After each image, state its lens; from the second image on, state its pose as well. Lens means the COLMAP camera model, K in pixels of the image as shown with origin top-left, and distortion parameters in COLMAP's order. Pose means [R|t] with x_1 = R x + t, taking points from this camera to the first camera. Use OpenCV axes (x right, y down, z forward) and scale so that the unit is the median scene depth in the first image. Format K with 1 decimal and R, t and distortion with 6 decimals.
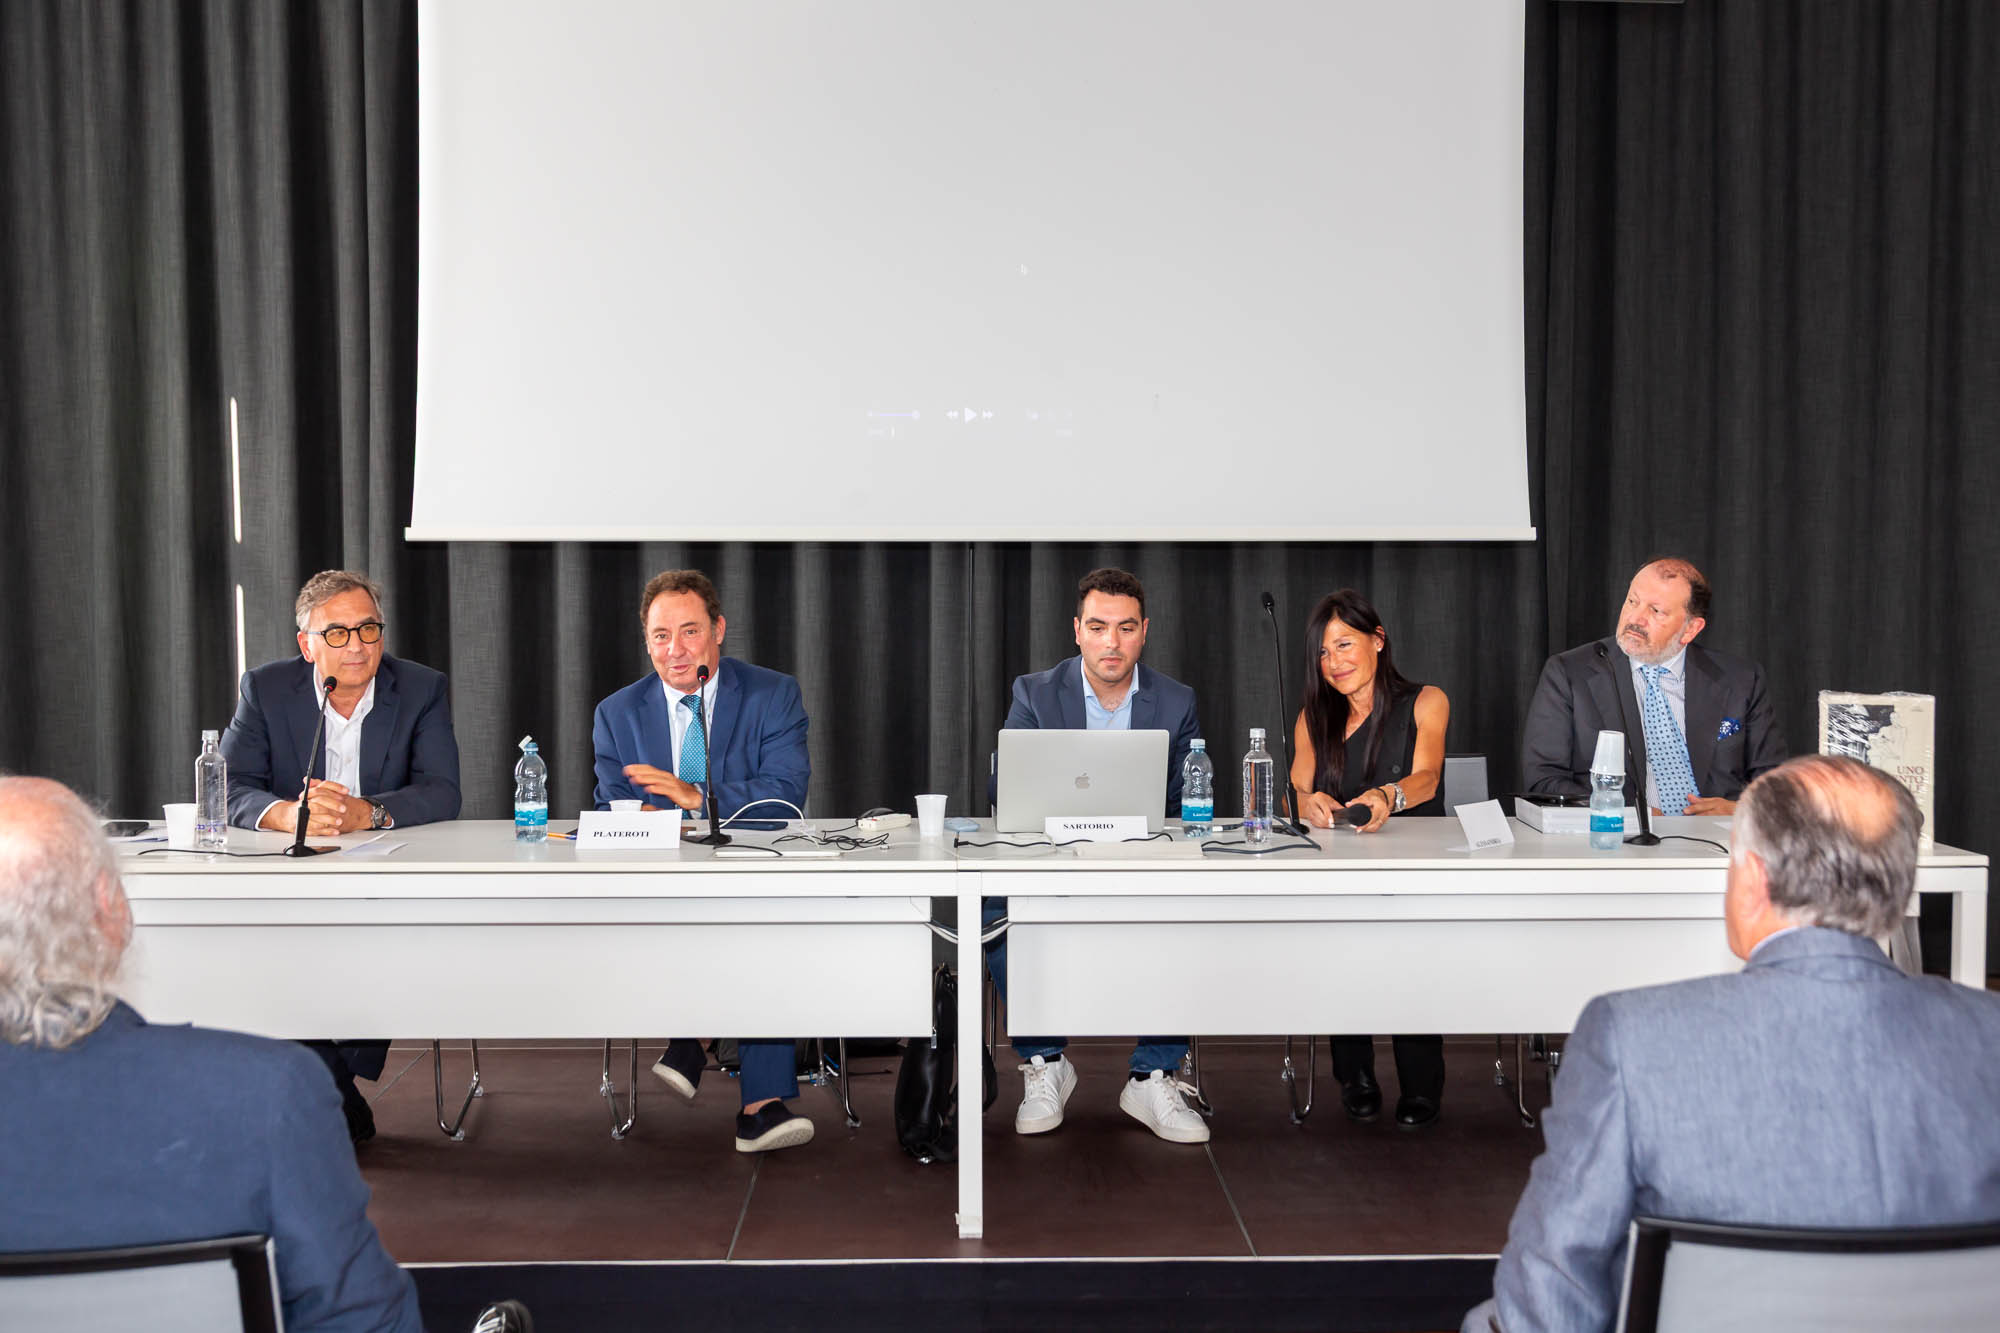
lens RADIAL K [[2417.6, 0, 1000.0], [0, 2417.6, 666.5], [0, 0, 1]] dist [0.004828, 0.004473]
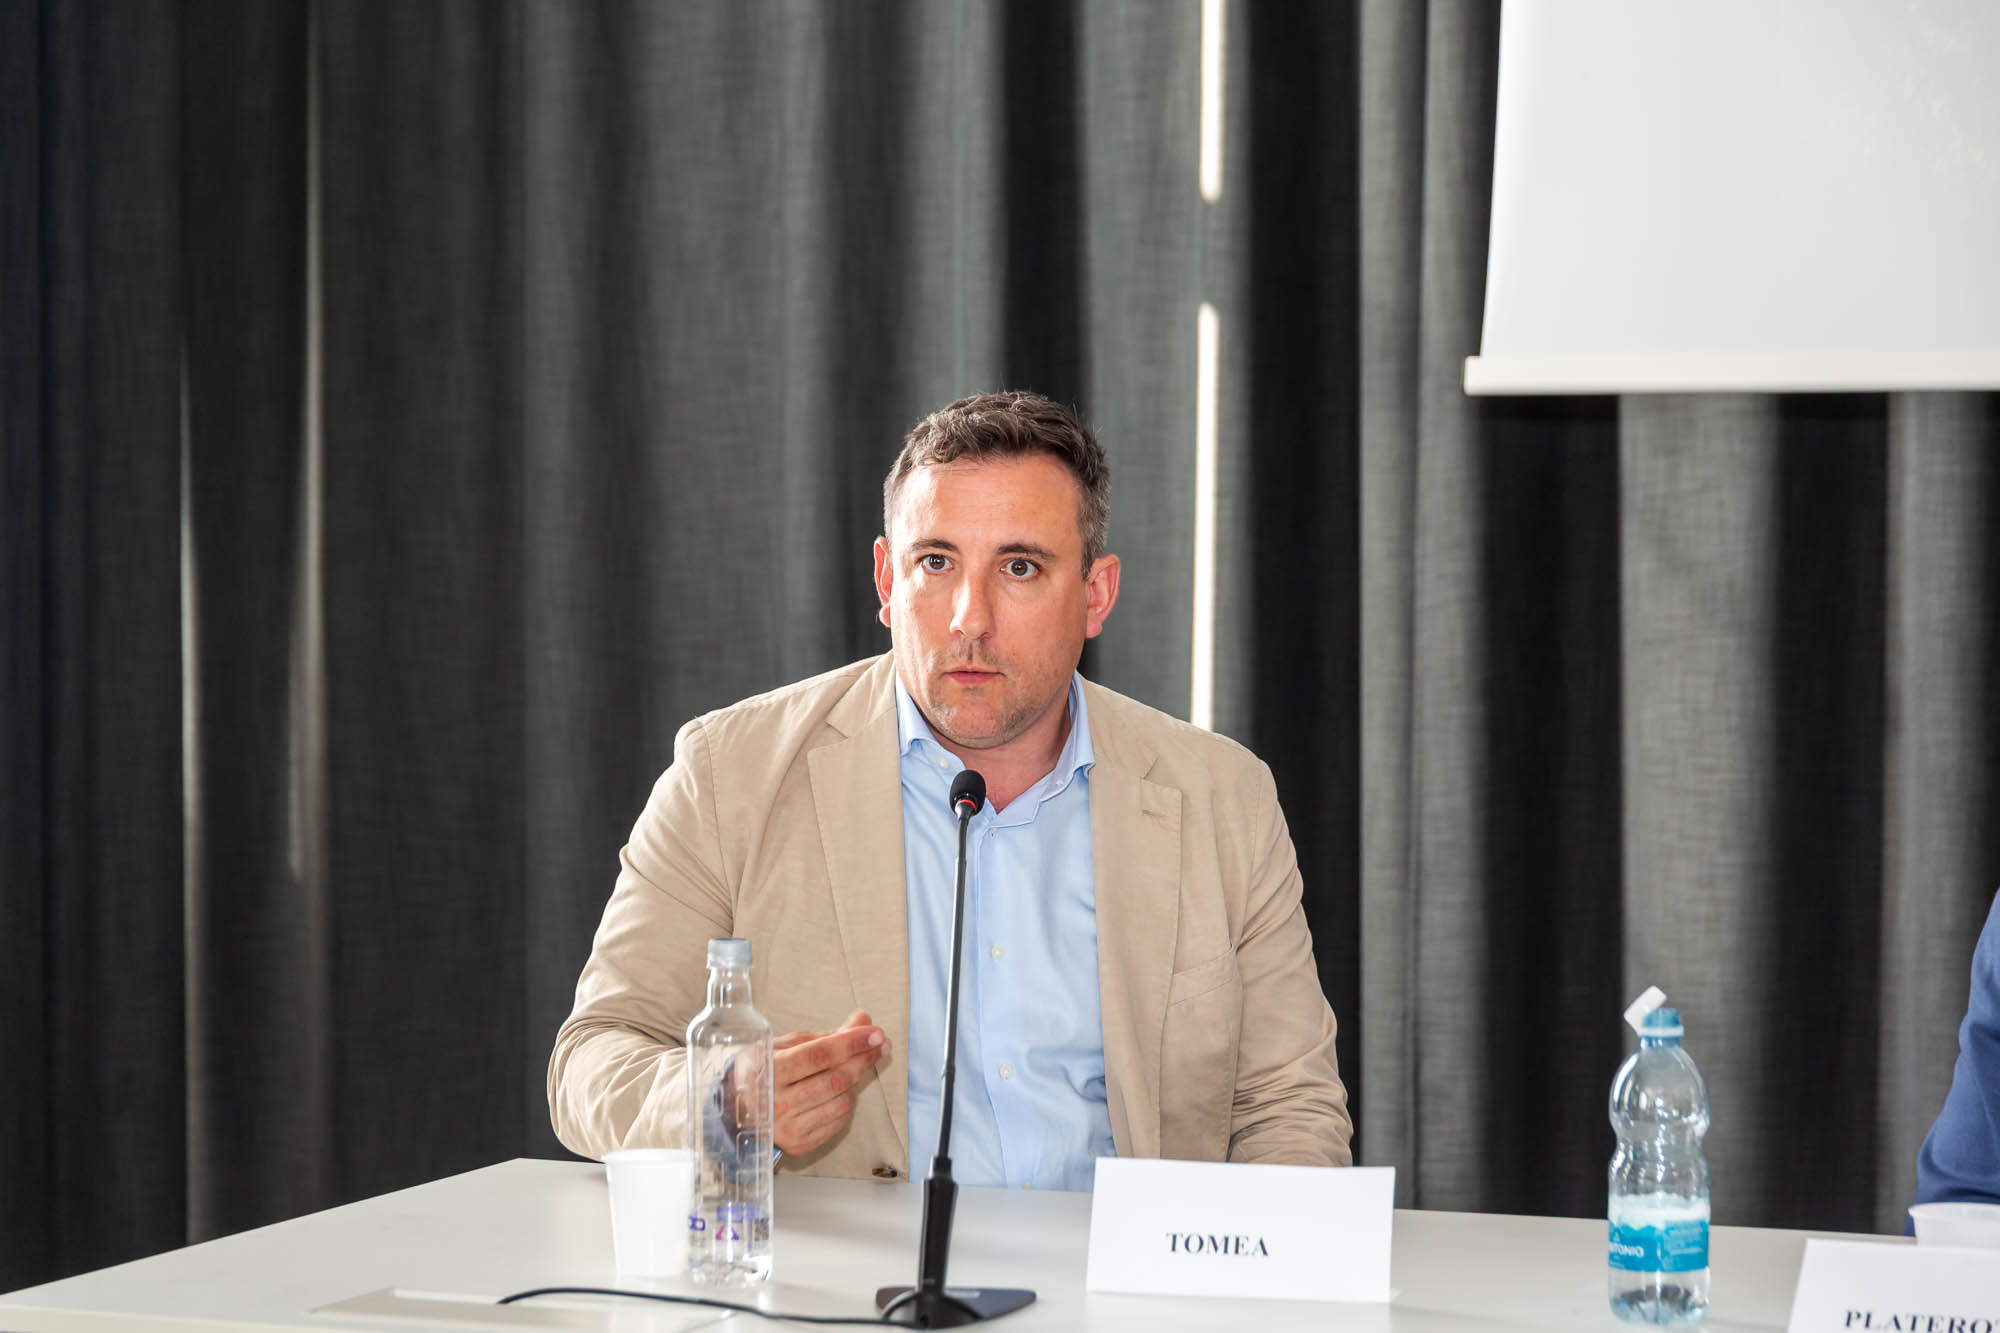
lens RADIAL K [[4889.3, 0, 1000.0], [0, 4889.3, 666.5], [0, 0, 1]] dist [0.139581, 0.663768]
pose [[0.922004, 0.012016, -0.386995, -0.021997], [-0.013000, 0.999915, 0.000075, -0.010295], [0.386963, 0.004962, 0.922082, 0.321041]]
